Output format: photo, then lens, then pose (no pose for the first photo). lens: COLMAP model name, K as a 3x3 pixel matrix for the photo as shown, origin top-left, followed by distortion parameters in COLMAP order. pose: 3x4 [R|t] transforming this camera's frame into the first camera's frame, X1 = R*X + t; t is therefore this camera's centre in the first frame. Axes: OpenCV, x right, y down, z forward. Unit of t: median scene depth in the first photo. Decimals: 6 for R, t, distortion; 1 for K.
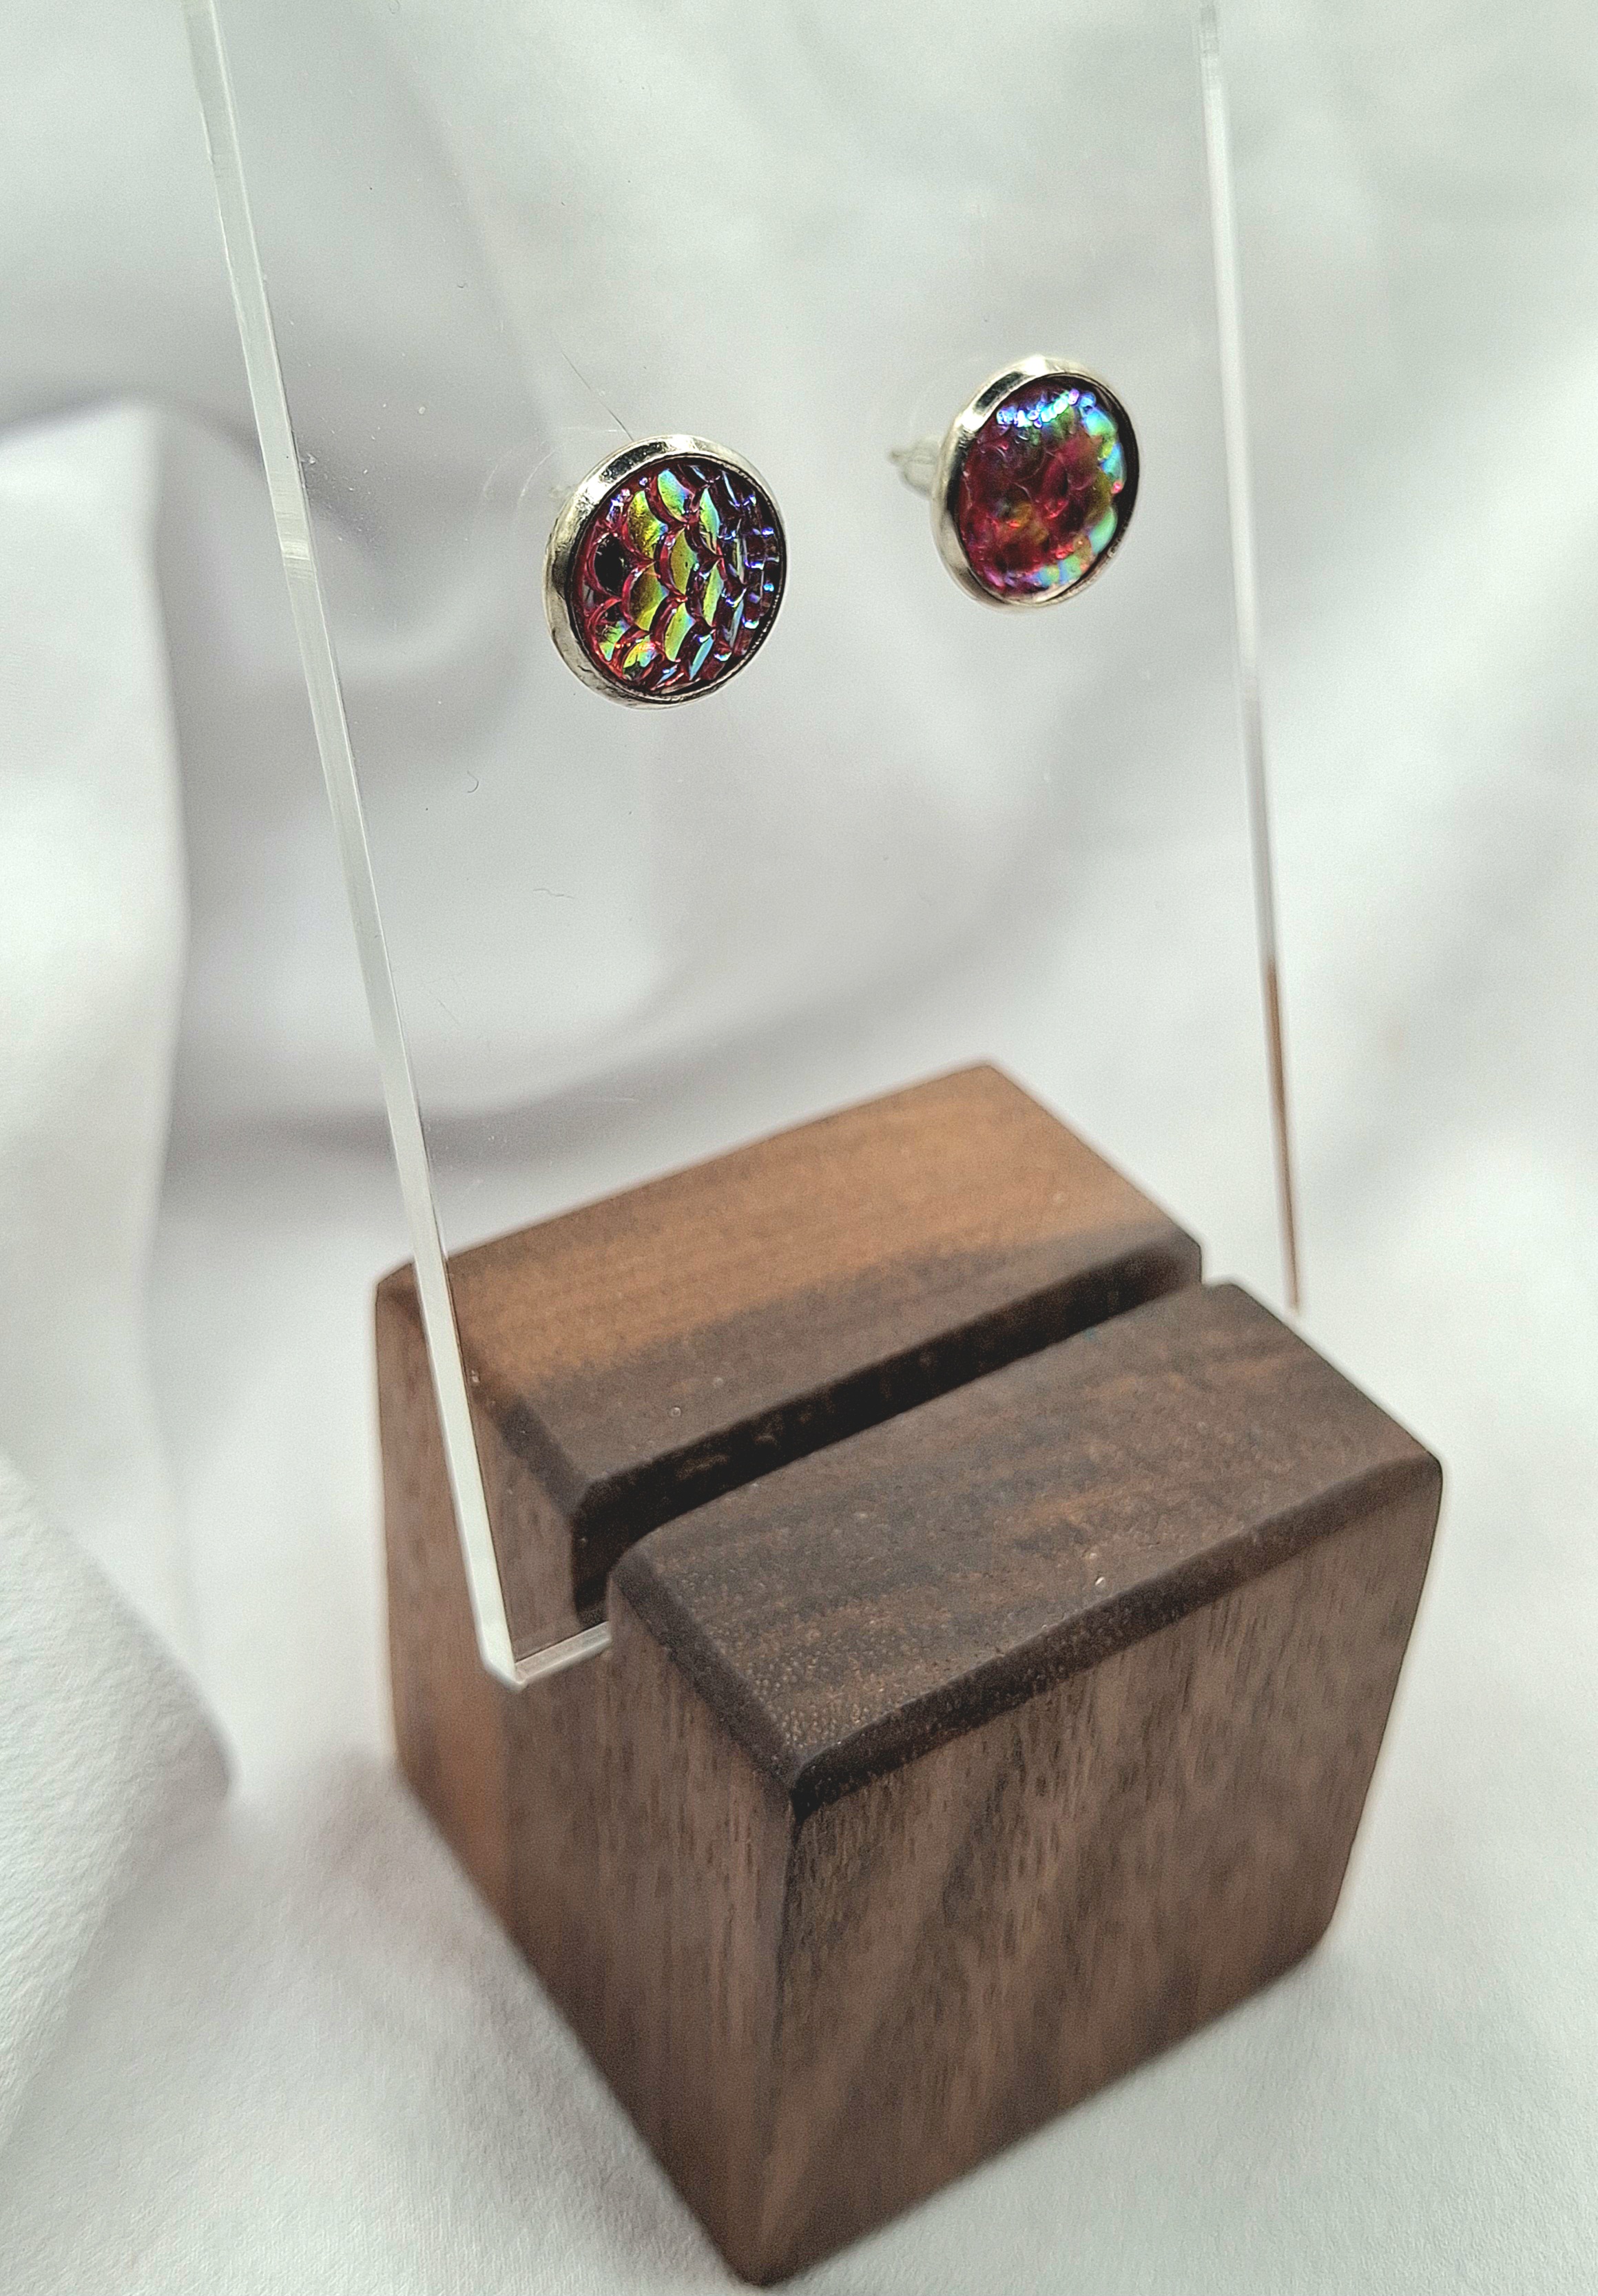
lens RADIAL K [[1840.7, 0, 821.7], [0, 1840.7, 933.7], [0, 0, 1]] dist [0.042452, -0.018424]
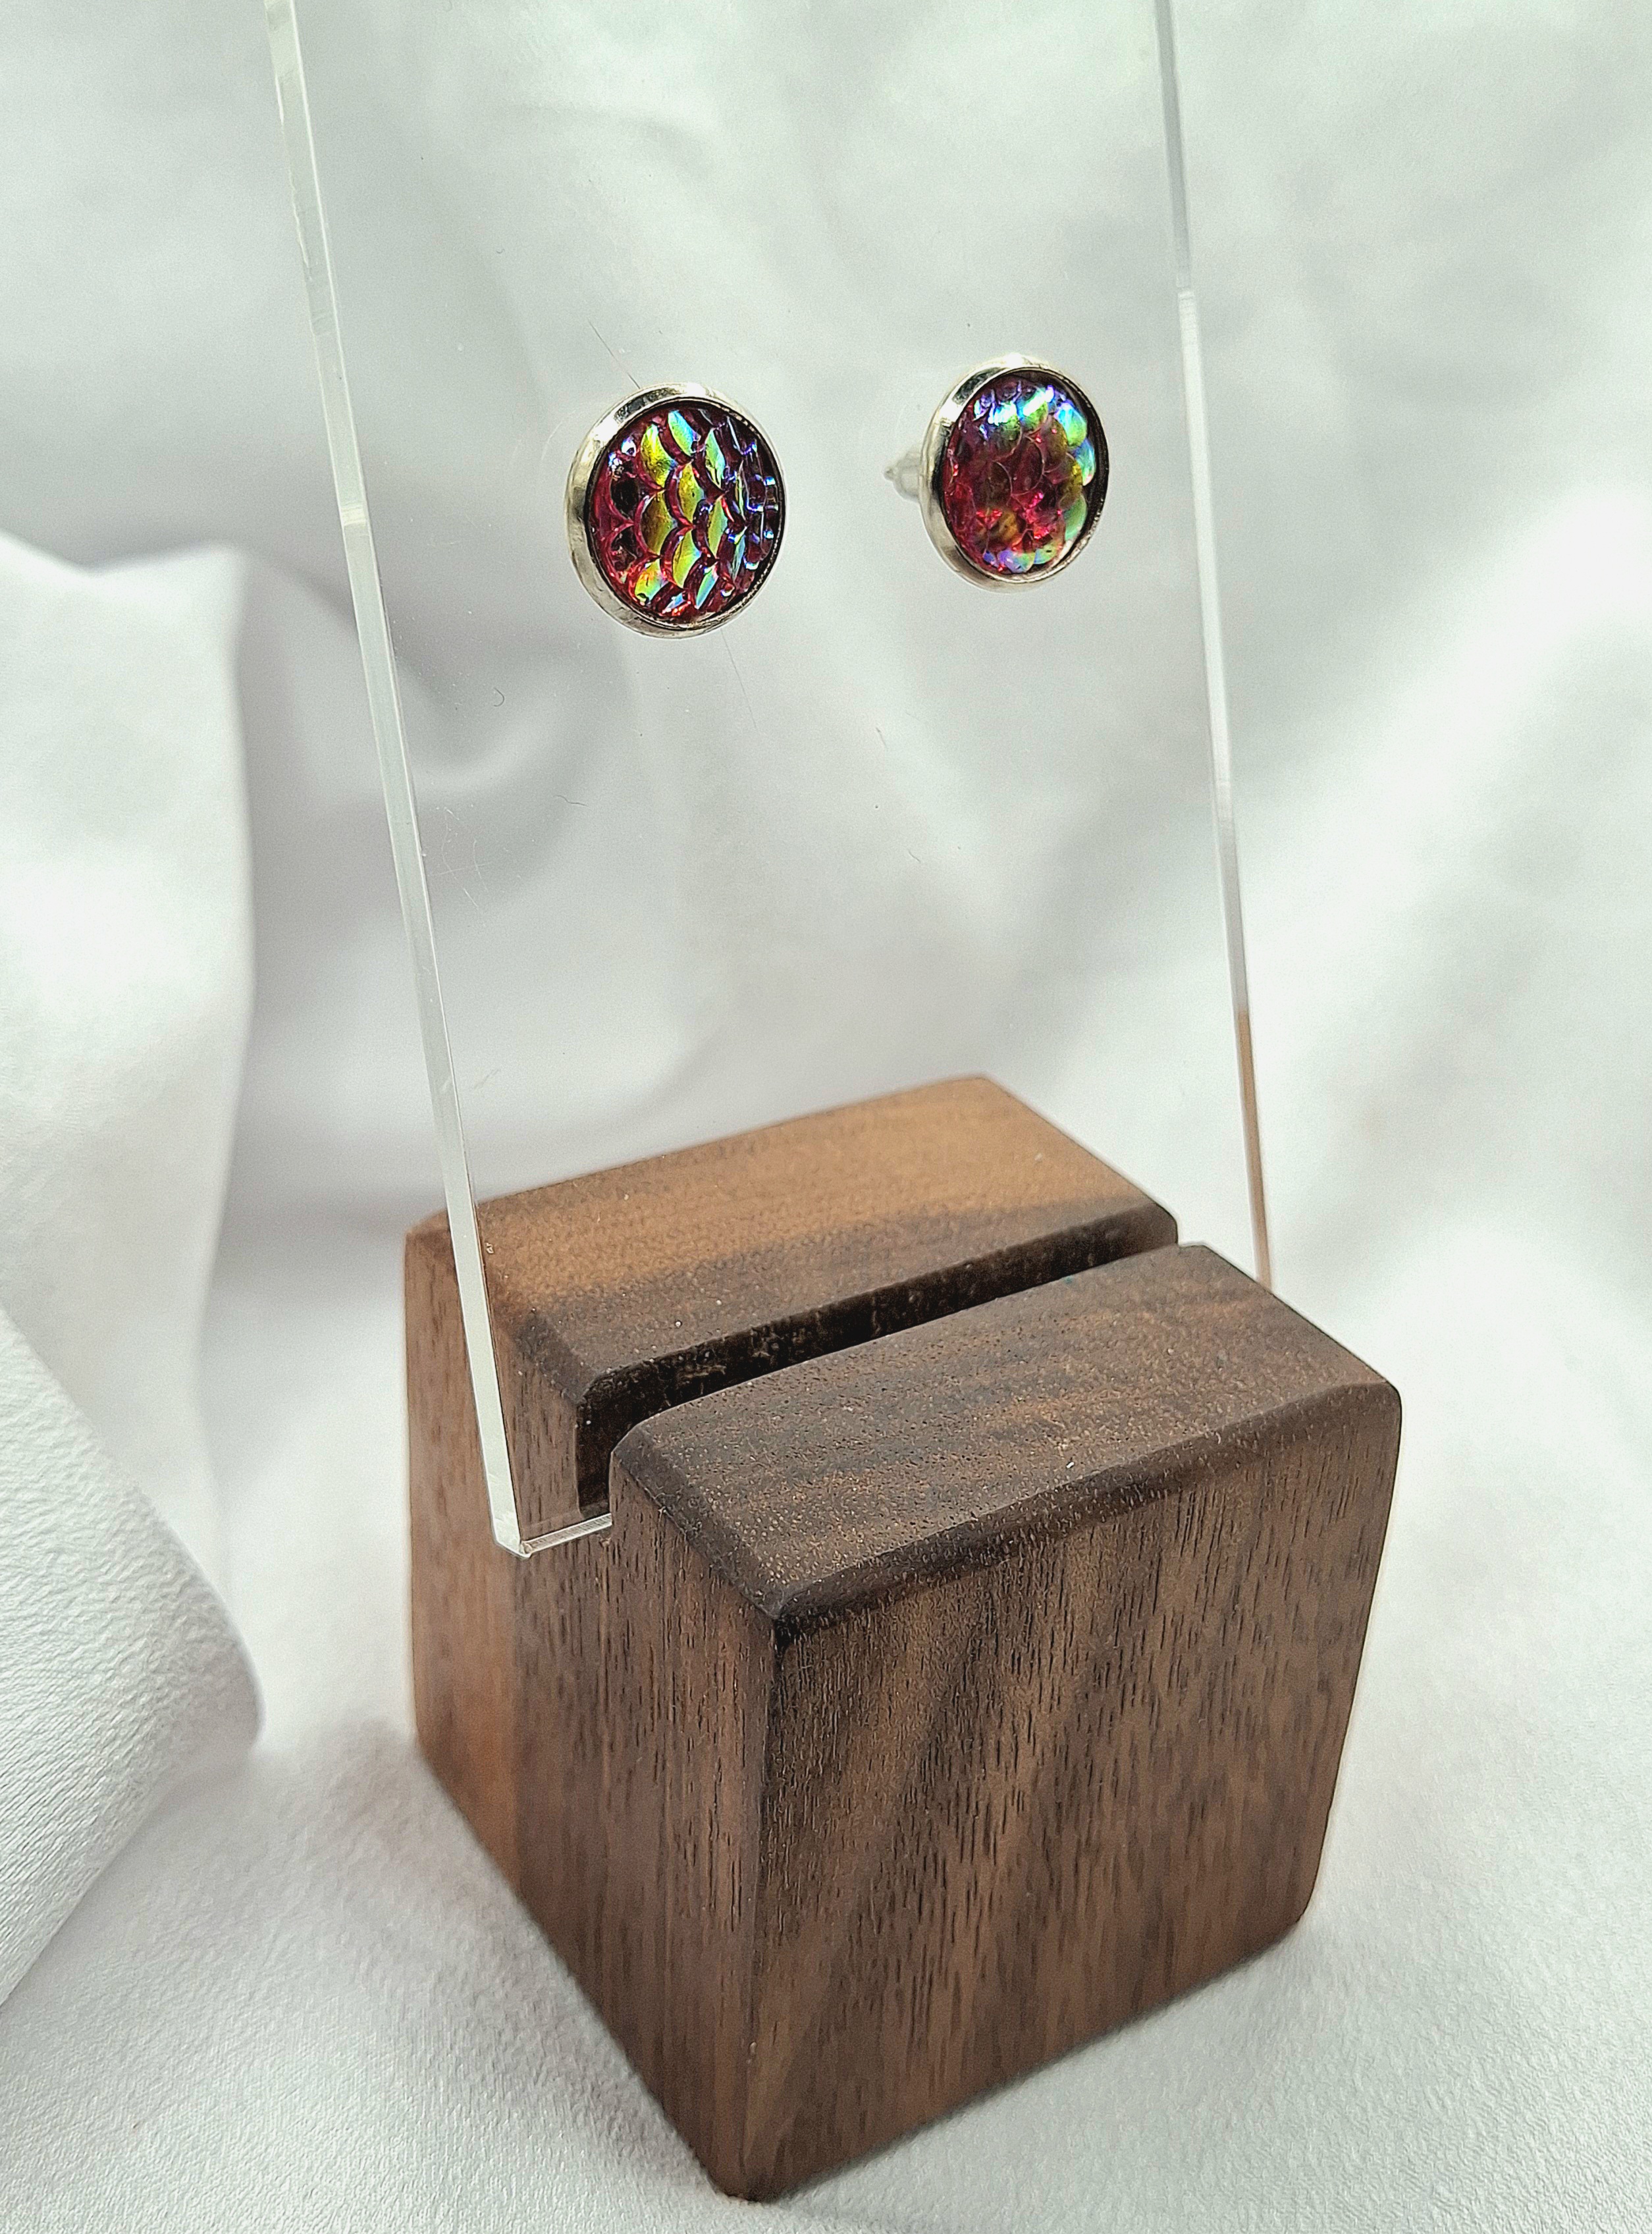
lens RADIAL K [[1735.3, 0, 826.0], [0, 1735.3, 1117.0], [0, 0, 1]] dist [0.055220, 0.005866]
pose [[0.999665, 0.008411, -0.024472, 0.030852], [-0.010499, 0.996197, -0.086497, 0.226247], [0.023651, 0.086725, 0.995952, -0.016799]]
